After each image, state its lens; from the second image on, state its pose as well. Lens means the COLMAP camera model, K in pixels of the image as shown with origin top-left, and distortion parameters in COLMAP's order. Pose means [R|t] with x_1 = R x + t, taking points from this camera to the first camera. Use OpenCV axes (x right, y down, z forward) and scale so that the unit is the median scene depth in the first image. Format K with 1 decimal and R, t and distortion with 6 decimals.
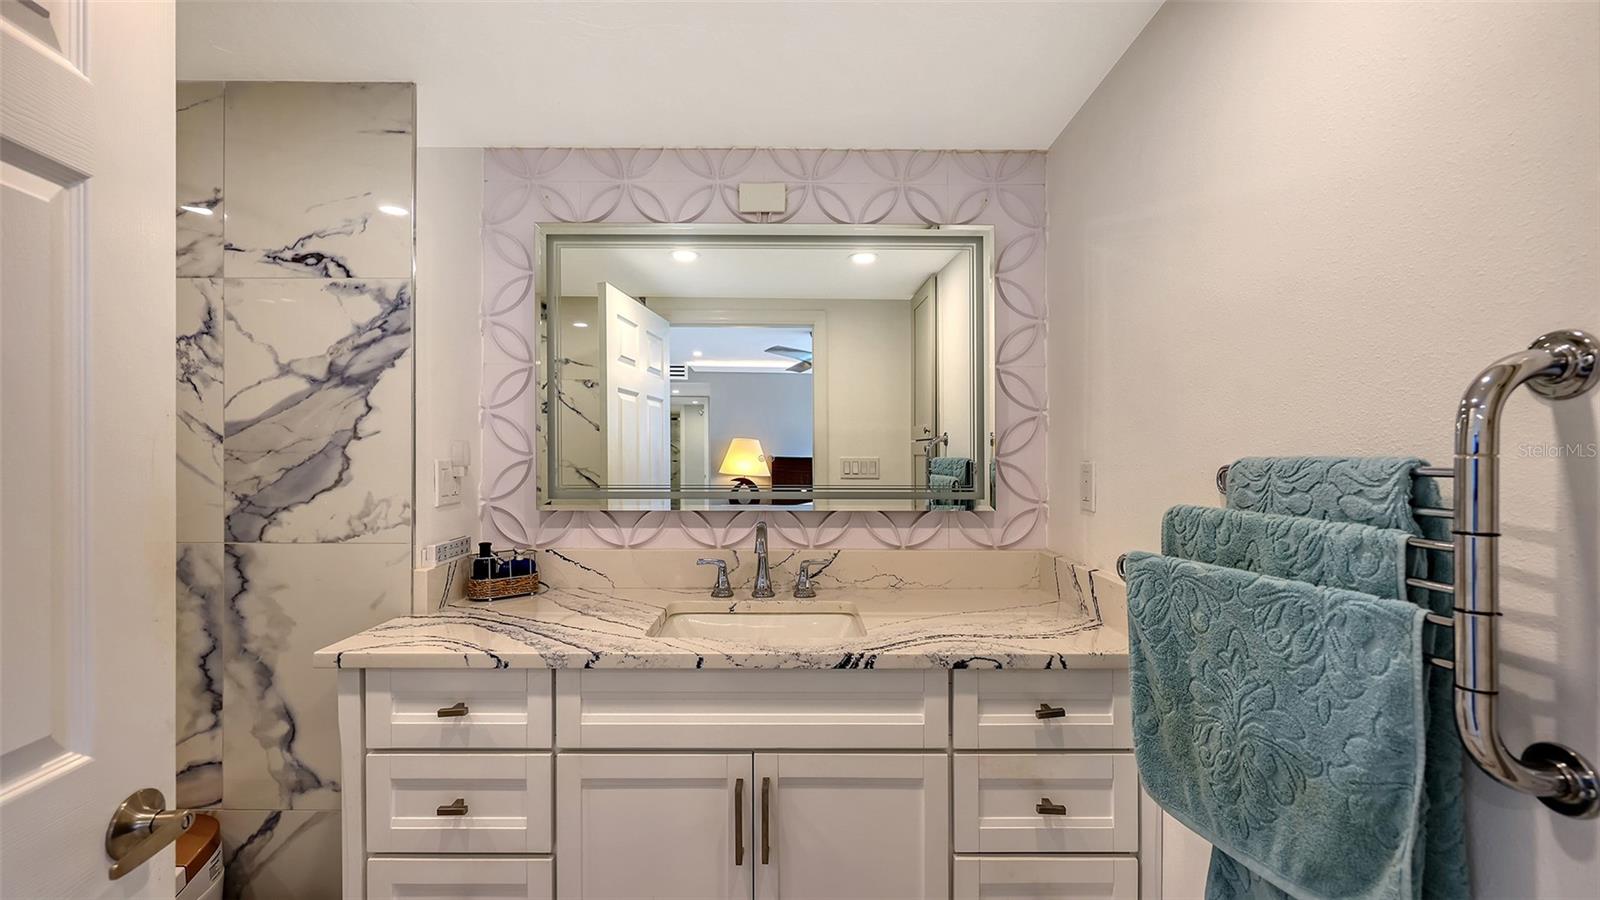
lens RADIAL K [[650.3, 0, 793.1], [0, 650.3, 475.5], [0, 0, 1]] dist [0.000675, -0.000180]
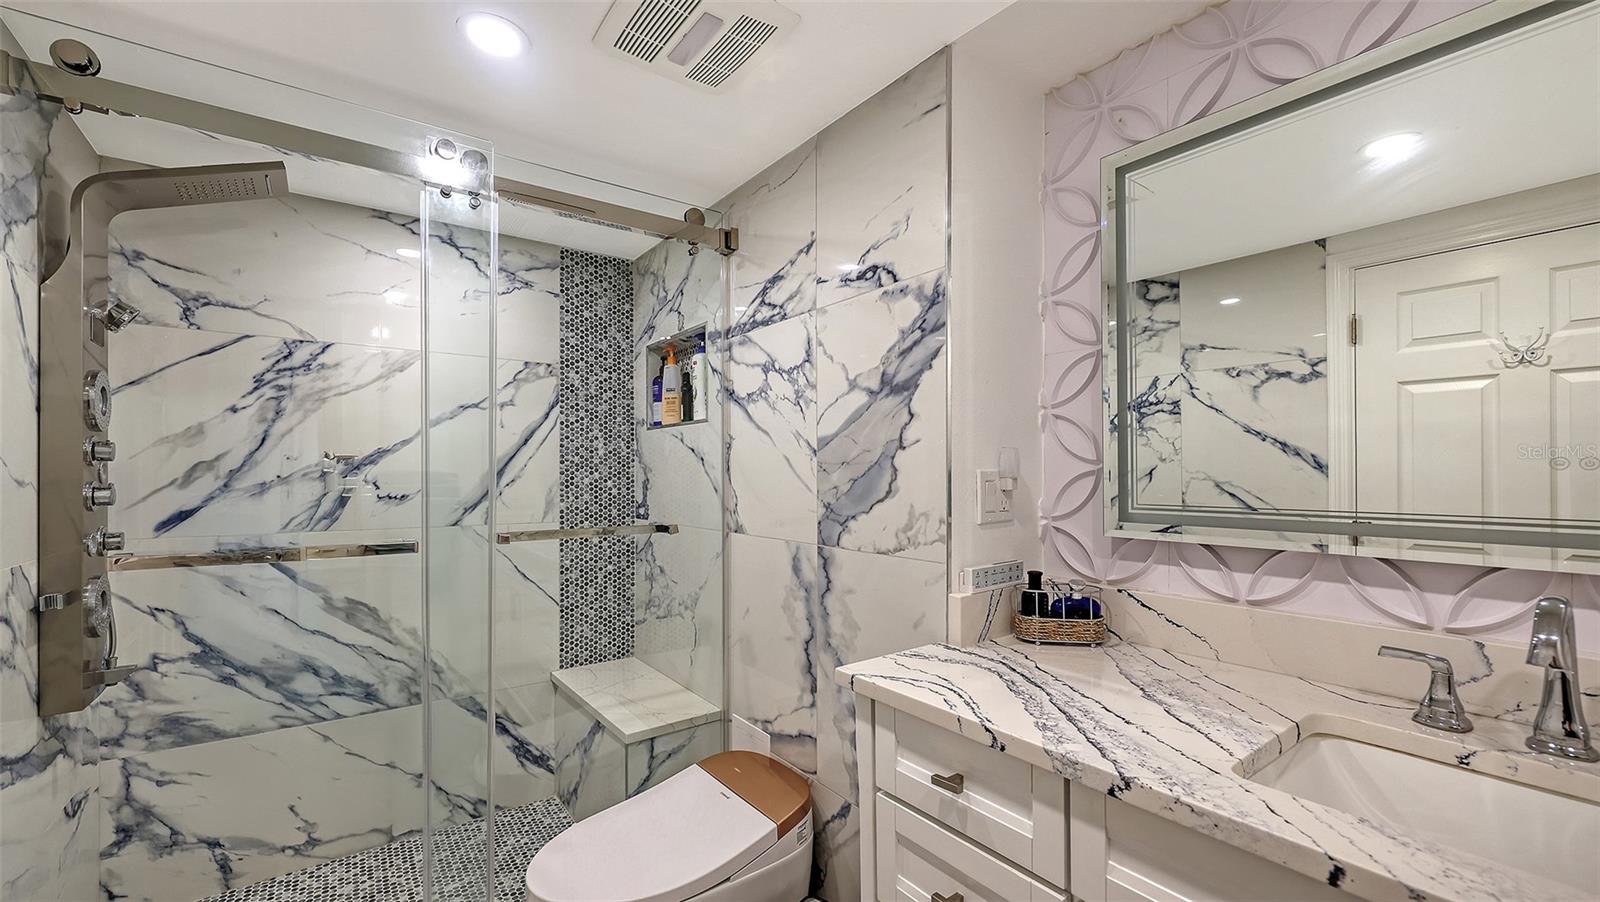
lens RADIAL K [[650.3, 0, 793.1], [0, 650.3, 476.5], [0, 0, 1]] dist [0.000675, -0.000180]
pose [[0.585411, 0.001694, -0.810735, 0.012634], [-0.017252, 0.999797, -0.010369, -0.002563], [0.810553, 0.020057, 0.585322, 0.309771]]
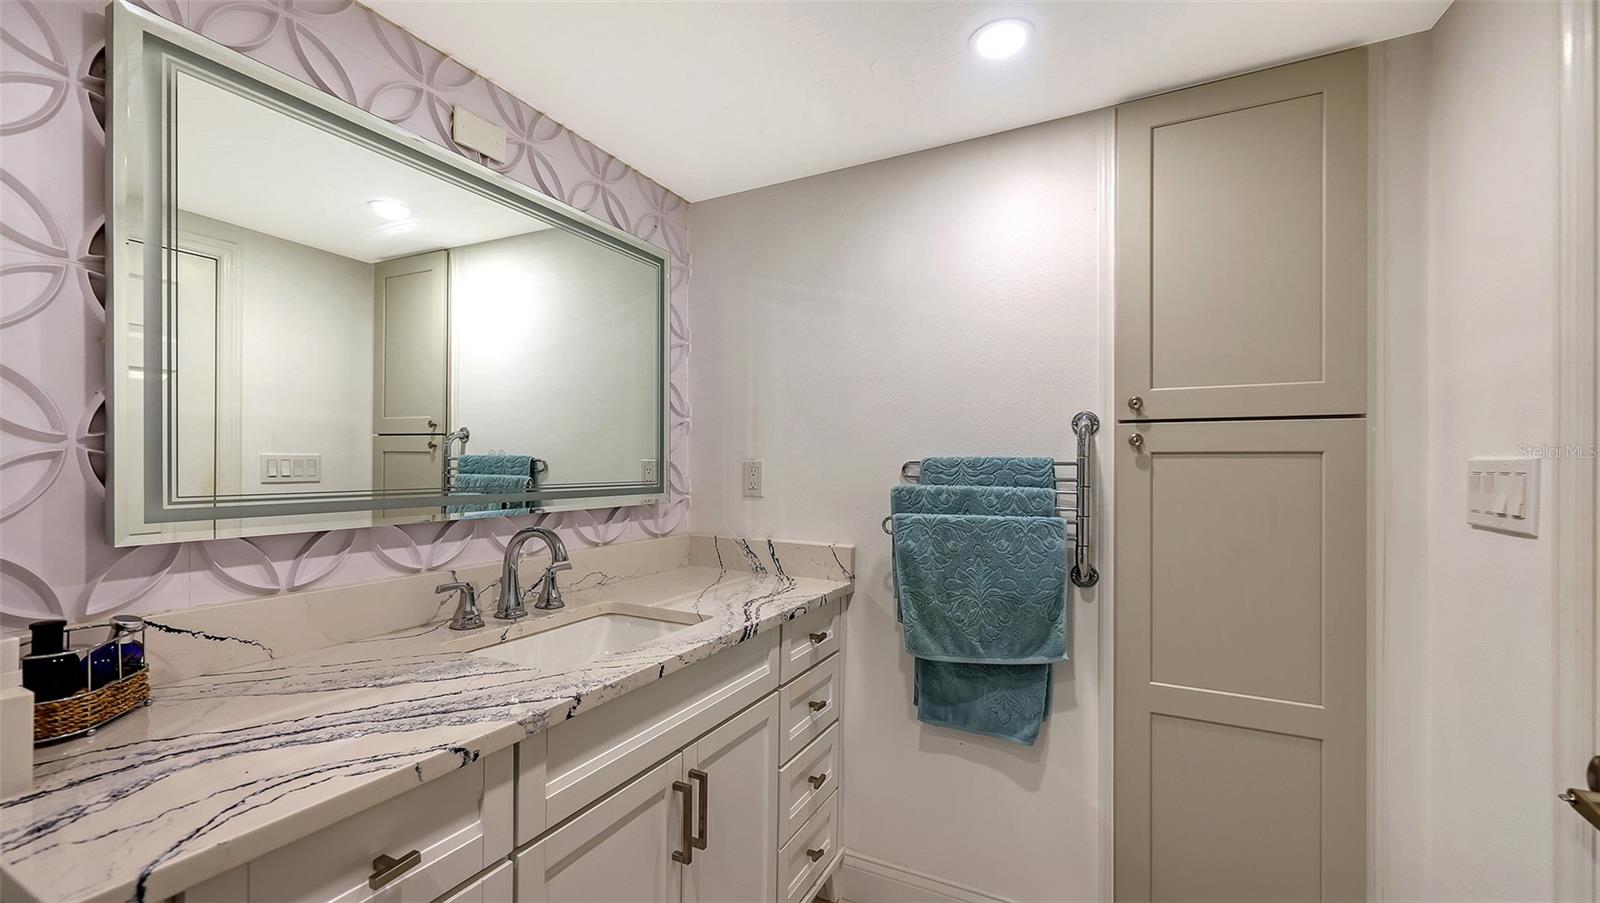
lens RADIAL K [[651.4, 0, 805.1], [0, 651.4, 479.4], [0, 0, 1]] dist [0.001274, 0.000102]
pose [[0.461954, -0.022075, 0.886629, -0.730348], [0.017503, 0.999722, 0.015771, -0.000193], [-0.886731, 0.008234, 0.462212, 0.317617]]
